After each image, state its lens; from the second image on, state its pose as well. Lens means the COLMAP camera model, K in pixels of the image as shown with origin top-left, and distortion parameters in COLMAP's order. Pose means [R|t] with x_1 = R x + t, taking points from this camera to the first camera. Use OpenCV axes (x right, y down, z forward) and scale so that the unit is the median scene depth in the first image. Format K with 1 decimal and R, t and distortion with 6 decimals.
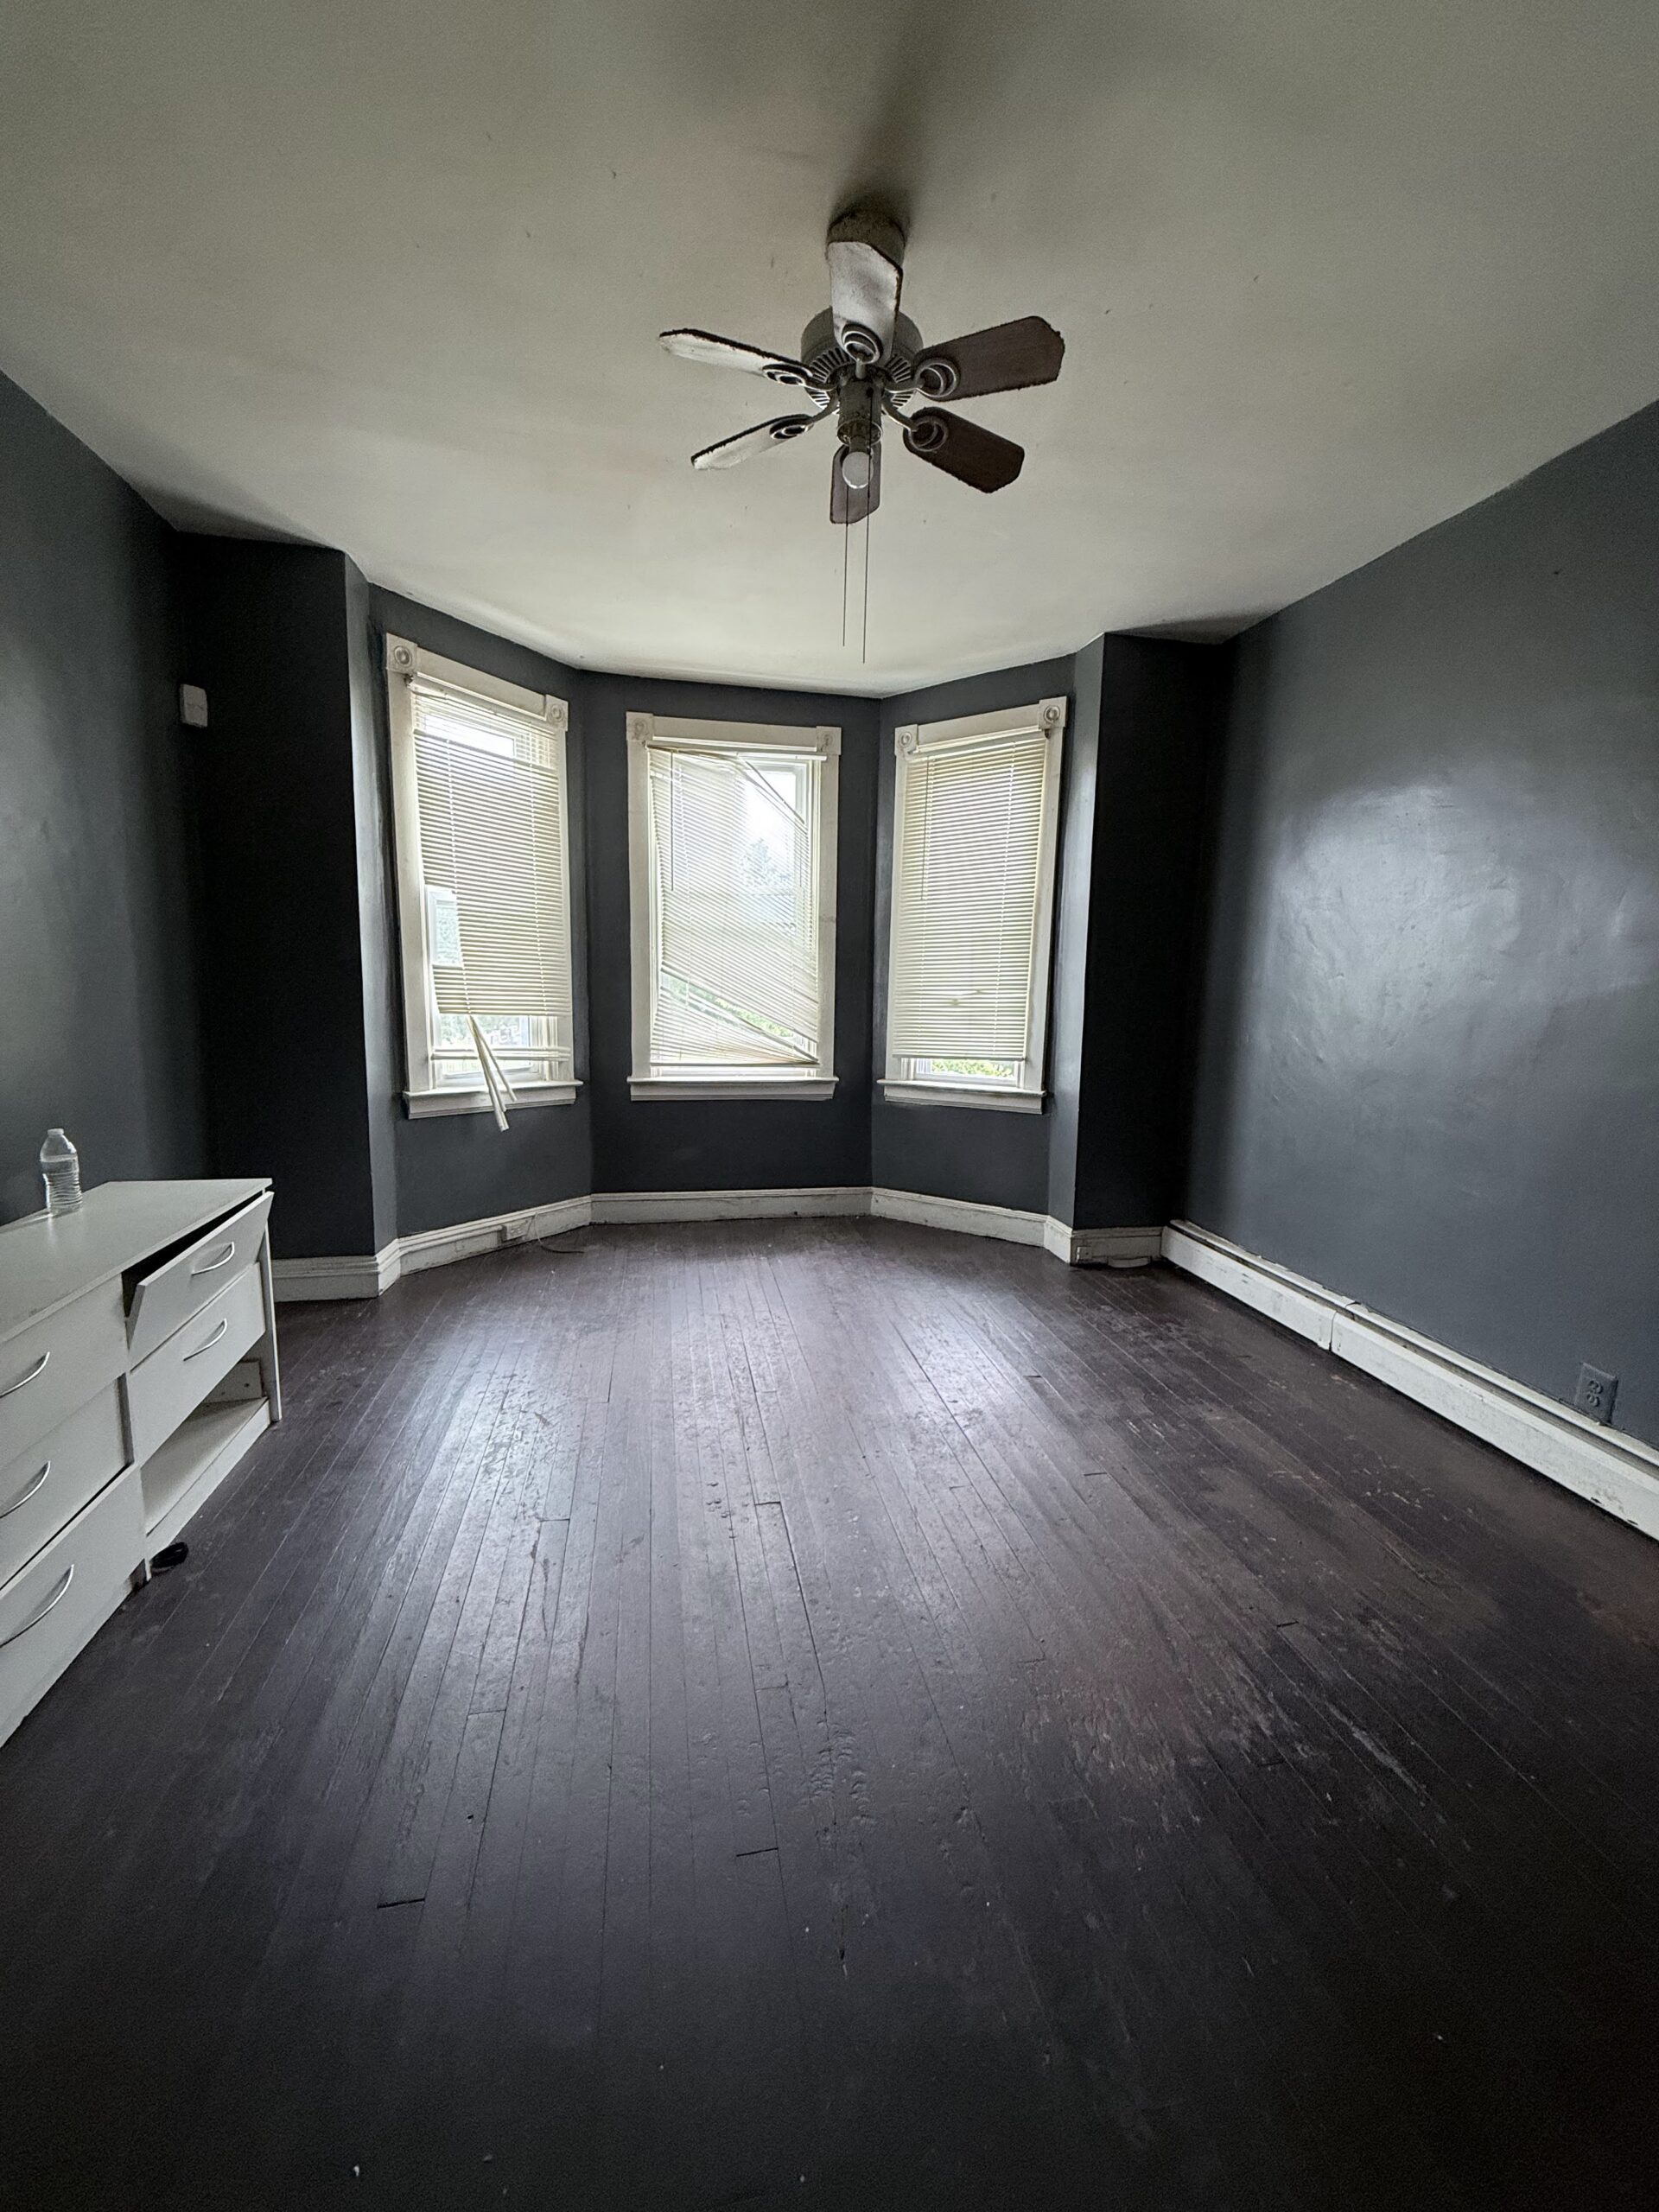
lens RADIAL K [[872.8, 0, 825.8], [0, 872.8, 1095.0], [0, 0, 1]] dist [-0.000713, -0.000479]
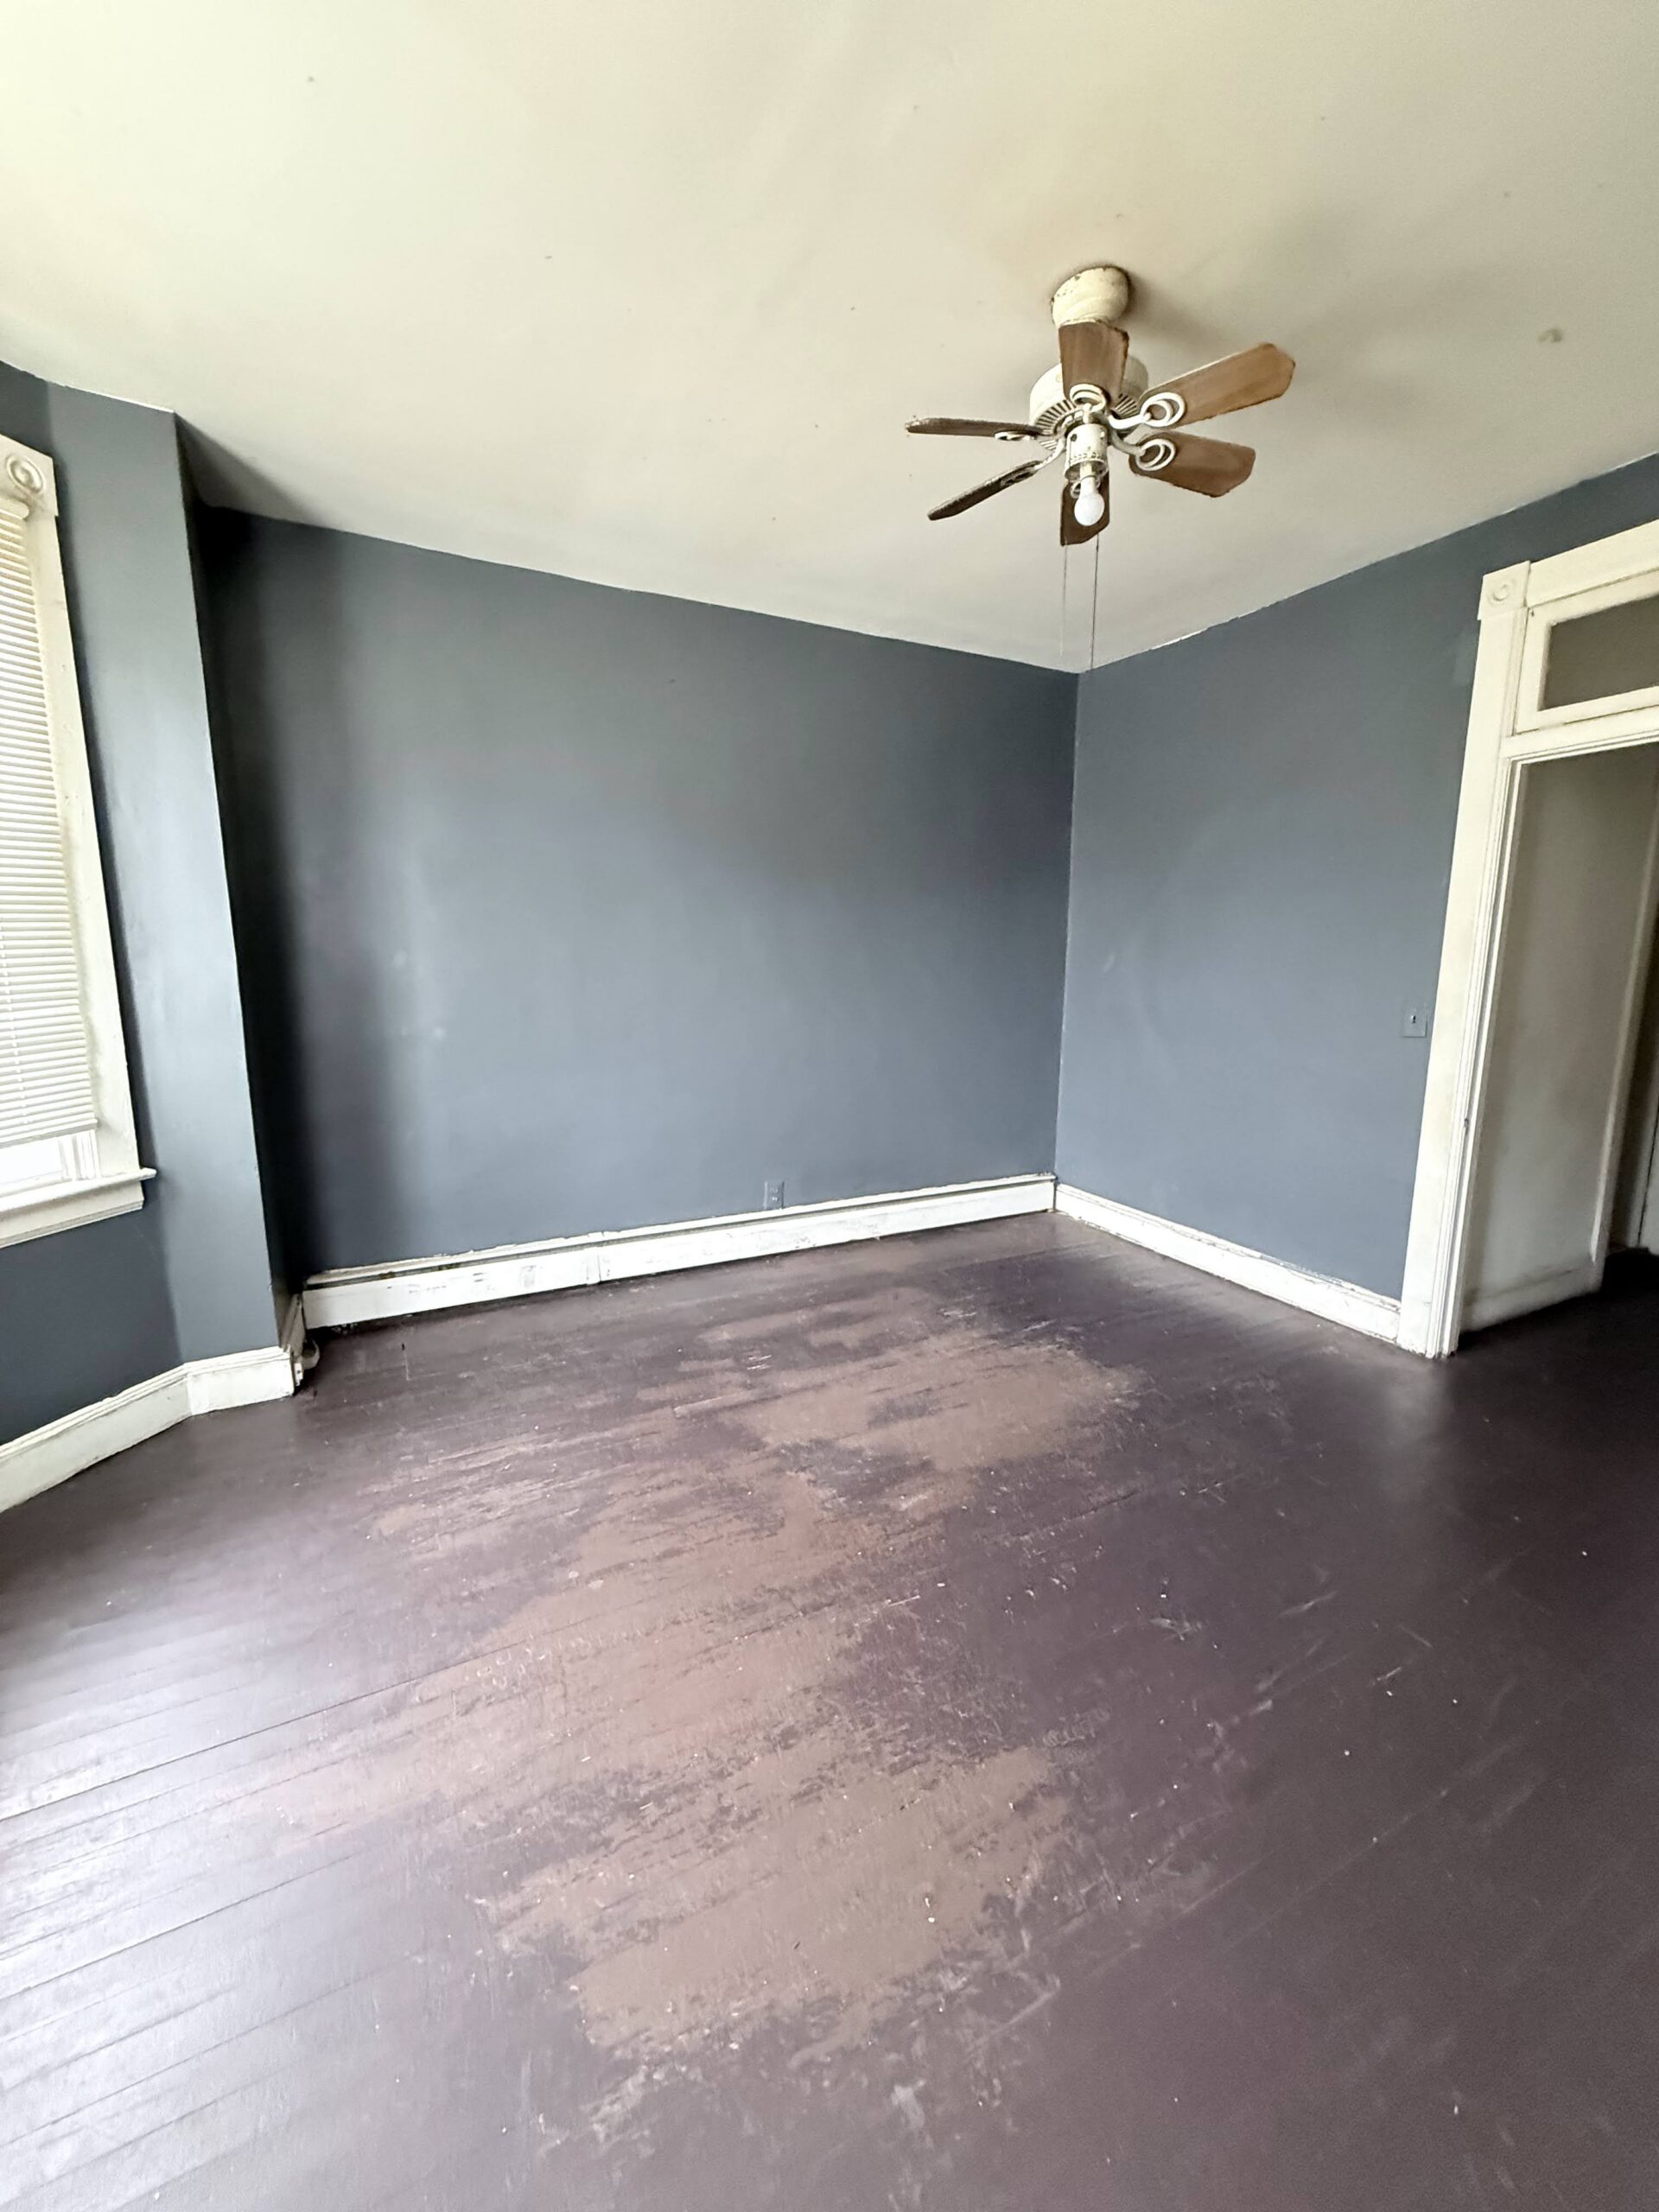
lens RADIAL K [[872.8, 0, 825.8], [0, 872.8, 1095.0], [0, 0, 1]] dist [-0.000713, -0.000479]
pose [[-0.273454, -0.177367, 0.945391, -0.647849], [0.130098, 0.967001, 0.219052, -0.187180], [-0.953046, 0.182894, -0.241355, 1.081272]]
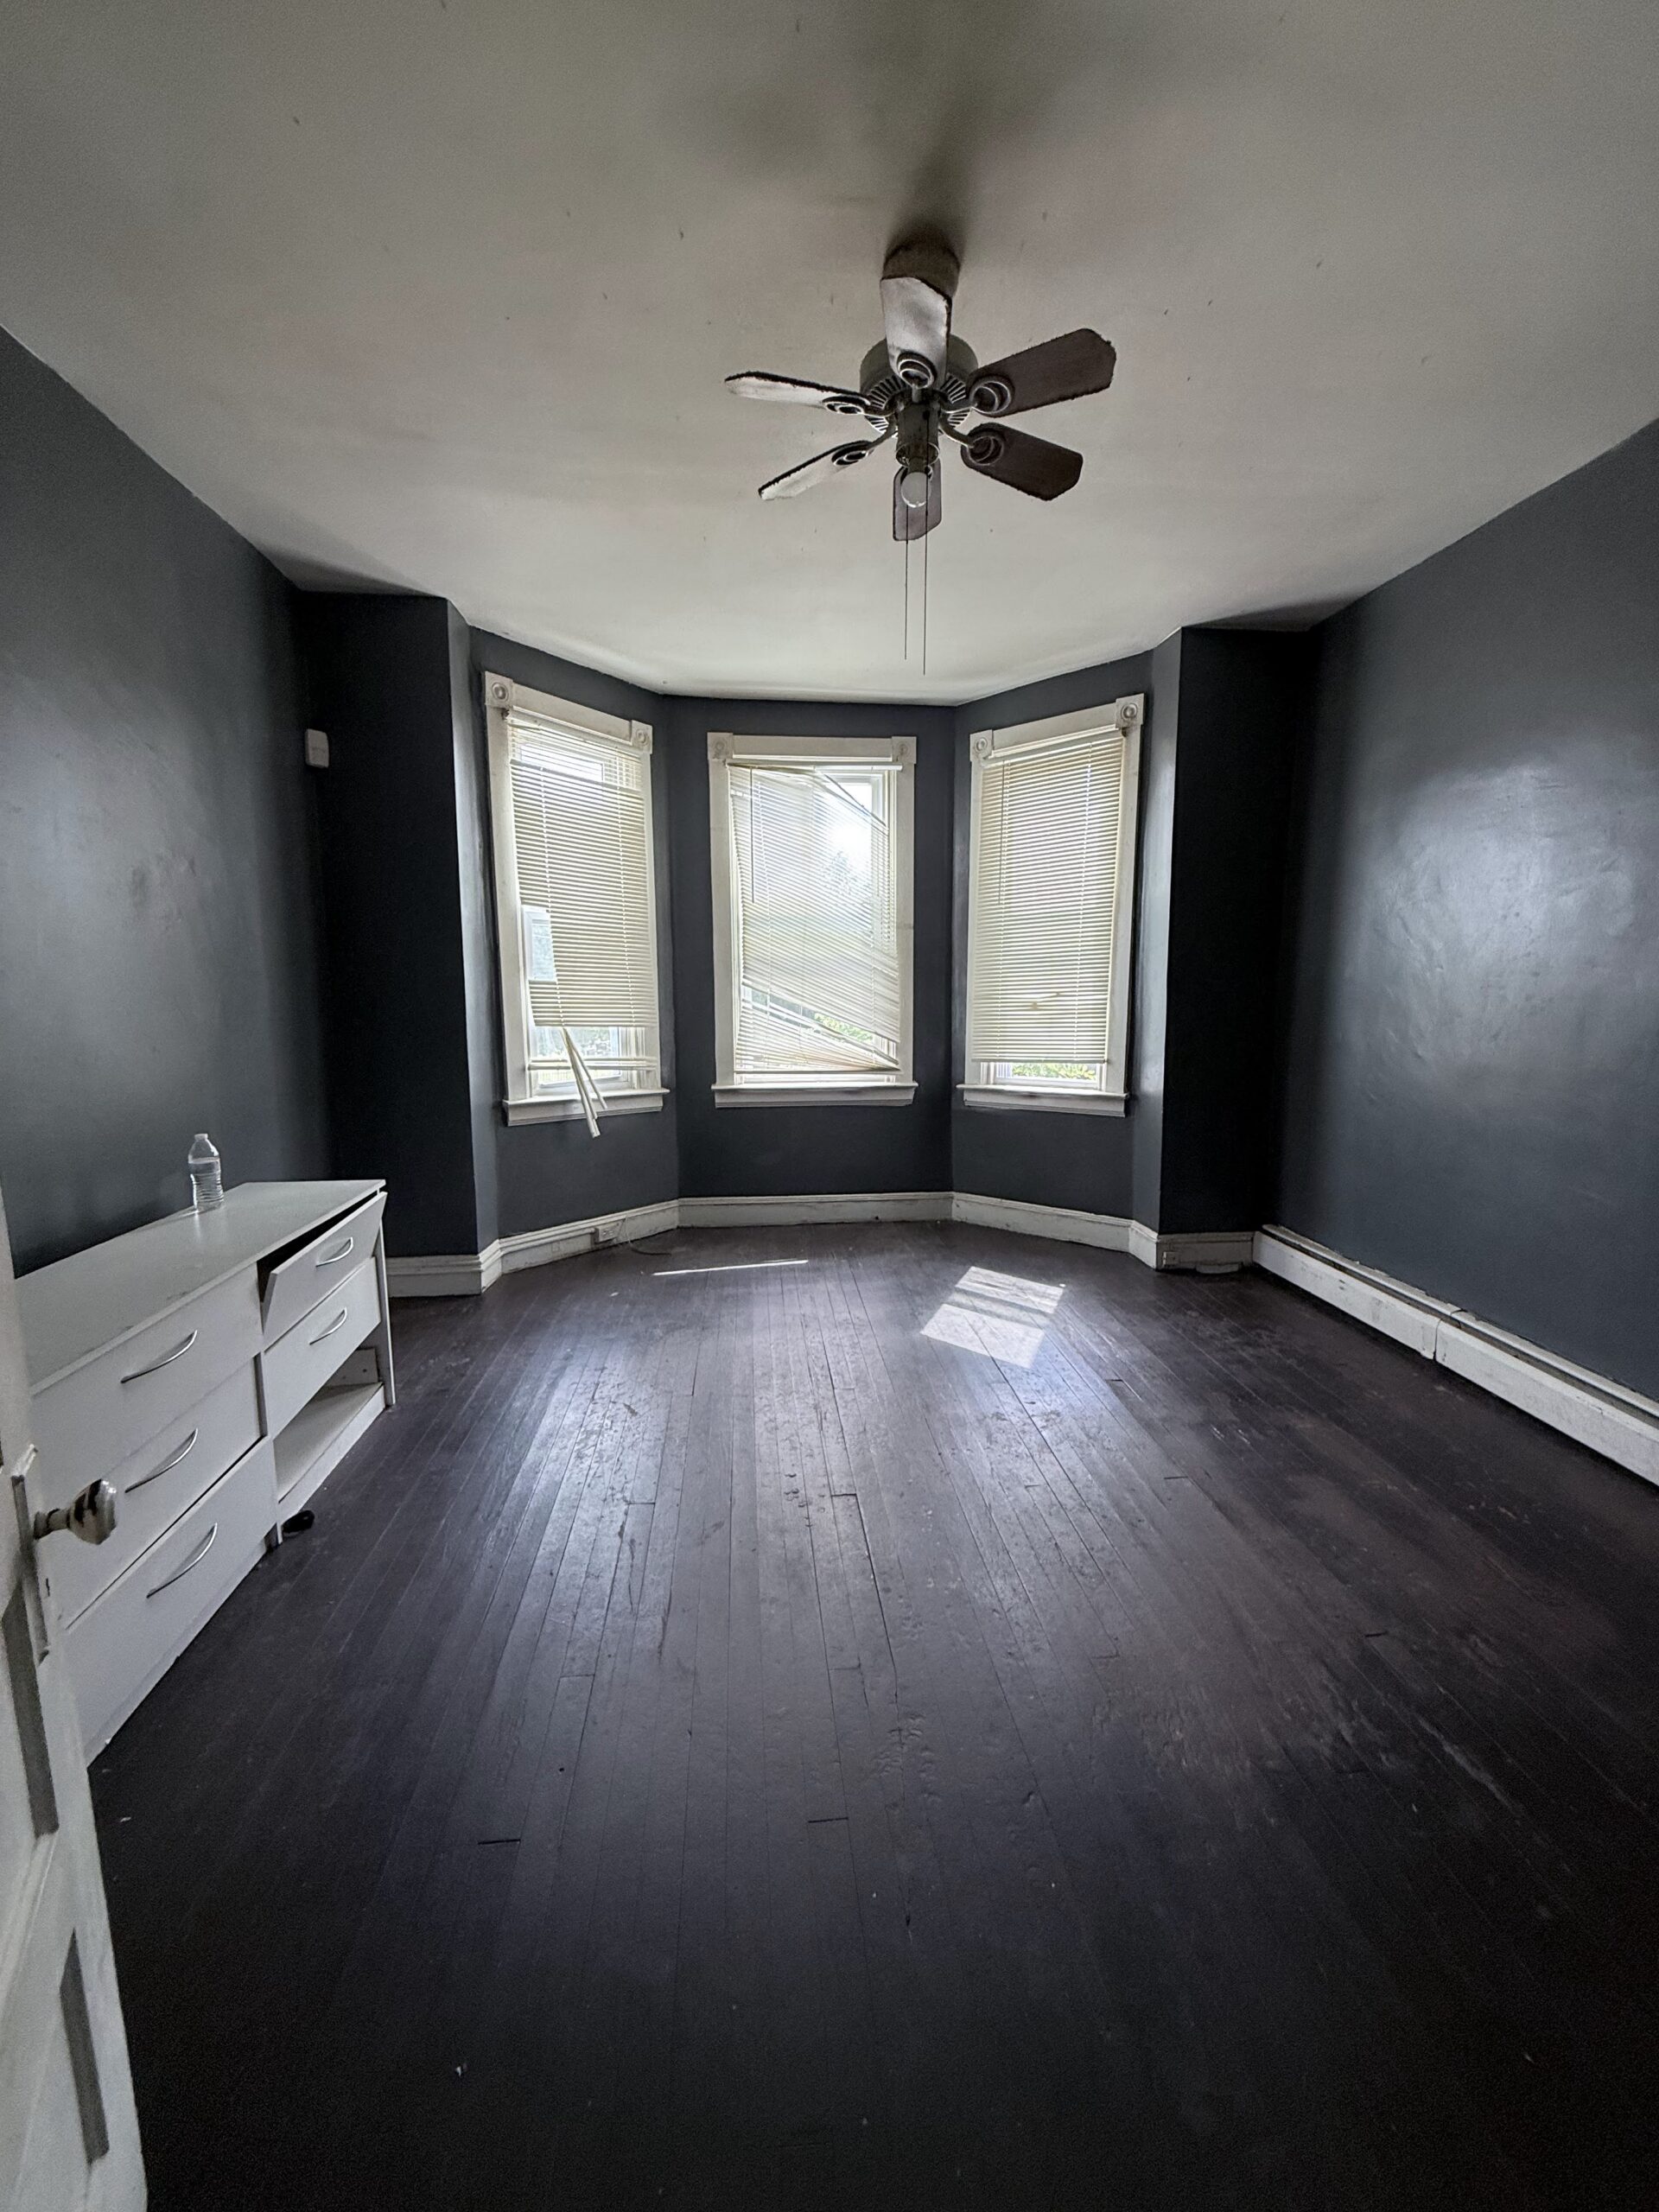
lens RADIAL K [[872.8, 0, 825.8], [0, 872.8, 1095.0], [0, 0, 1]] dist [-0.000713, -0.000479]
pose [[0.994951, -0.011289, -0.099726, 0.016007], [0.010176, 0.999880, -0.011660, 0.008157], [0.099845, 0.010586, 0.994947, -0.021174]]
